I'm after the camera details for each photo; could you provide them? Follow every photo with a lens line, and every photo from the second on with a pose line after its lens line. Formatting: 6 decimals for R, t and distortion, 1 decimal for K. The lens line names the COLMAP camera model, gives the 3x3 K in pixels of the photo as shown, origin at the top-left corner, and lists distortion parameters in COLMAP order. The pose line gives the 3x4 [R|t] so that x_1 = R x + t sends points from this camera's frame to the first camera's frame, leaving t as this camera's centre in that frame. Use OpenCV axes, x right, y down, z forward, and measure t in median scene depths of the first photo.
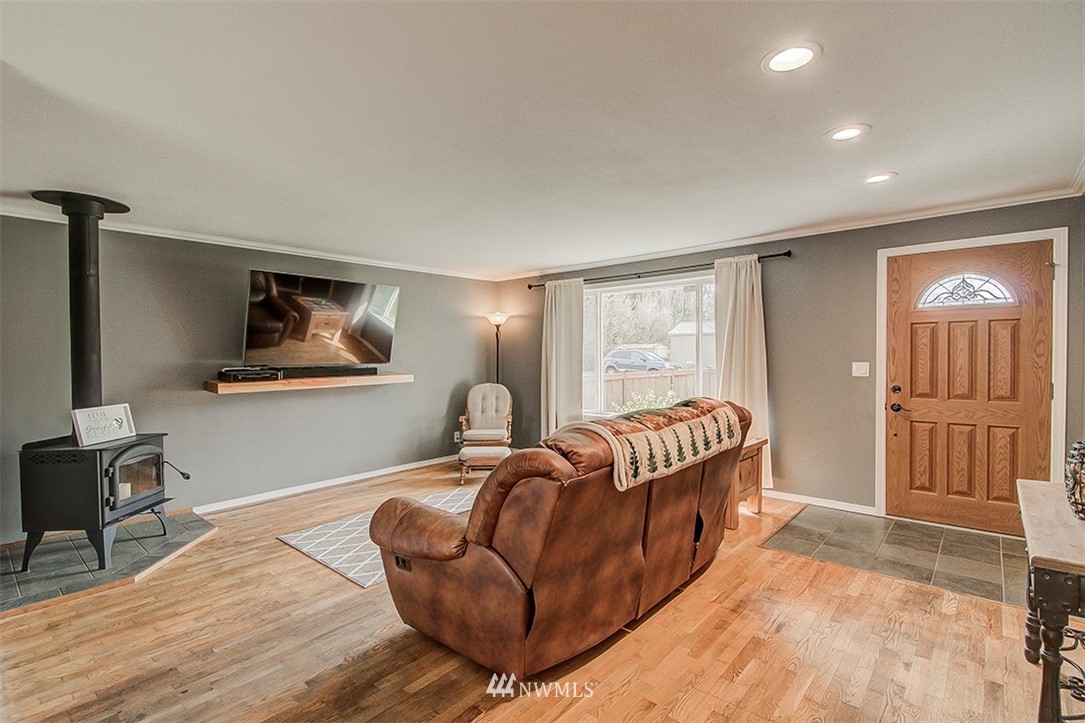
lens RADIAL K [[513.4, 0, 533.2], [0, 513.4, 364.6], [0, 0, 1]] dist [0.000212, -0.000626]
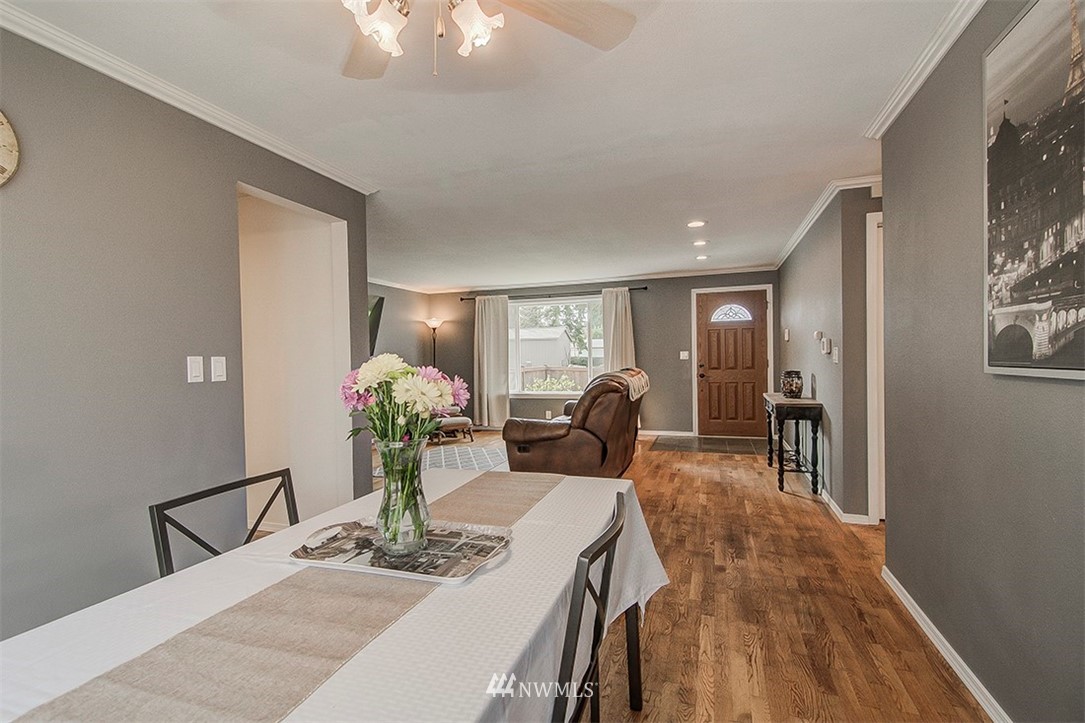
lens RADIAL K [[511.8, 0, 542.5], [0, 511.8, 361.5], [0, 0, 1]] dist [0.045270, -0.000071]
pose [[0.918605, -0.011854, 0.394998, -0.695320], [0.018756, 0.999731, -0.013616, 0.061136], [-0.394731, 0.019916, 0.918581, -0.594336]]
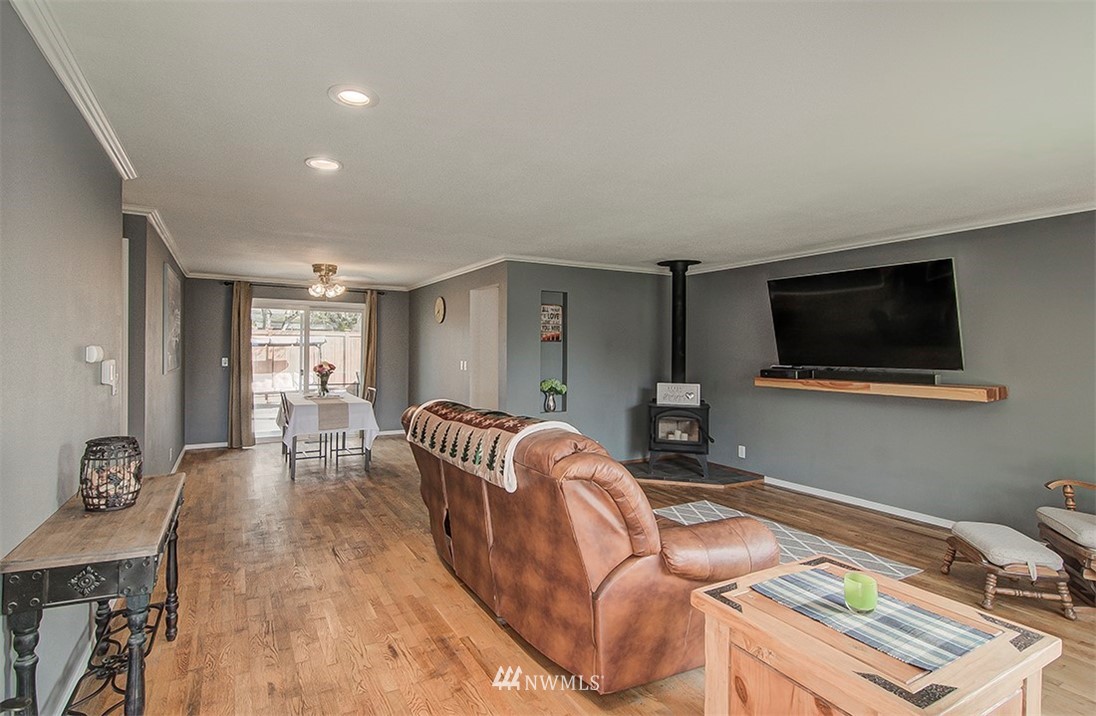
lens RADIAL K [[532.1, 0, 527.0], [0, 532.1, 349.6], [0, 0, 1]] dist [0.012866, 0.000141]
pose [[-0.332316, 0.005494, -0.943152, 1.012139], [-0.025057, 0.999579, 0.014652, -0.044618], [0.942835, 0.028502, -0.332038, 1.184834]]
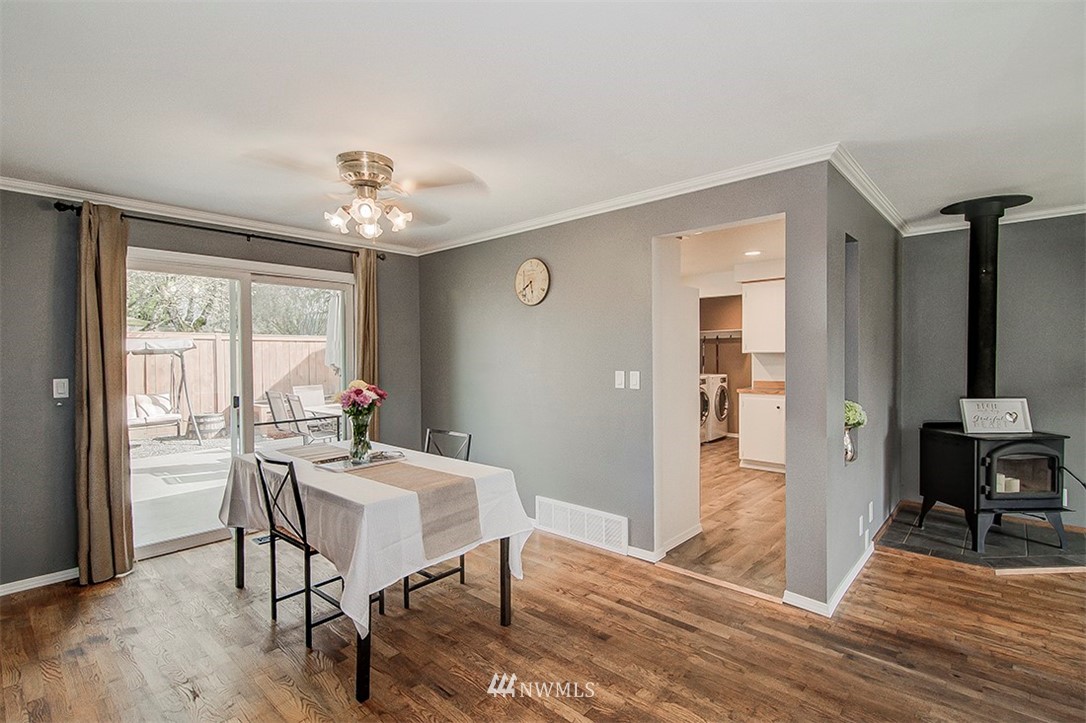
lens RADIAL K [[513.8, 0, 533.7], [0, 513.8, 364.6], [0, 0, 1]] dist [0.000212, -0.000626]
pose [[-0.022065, 0.024841, -0.999448, 0.223725], [-0.010833, 0.999627, 0.025085, -0.002807], [0.999698, 0.011381, -0.021787, 0.104441]]
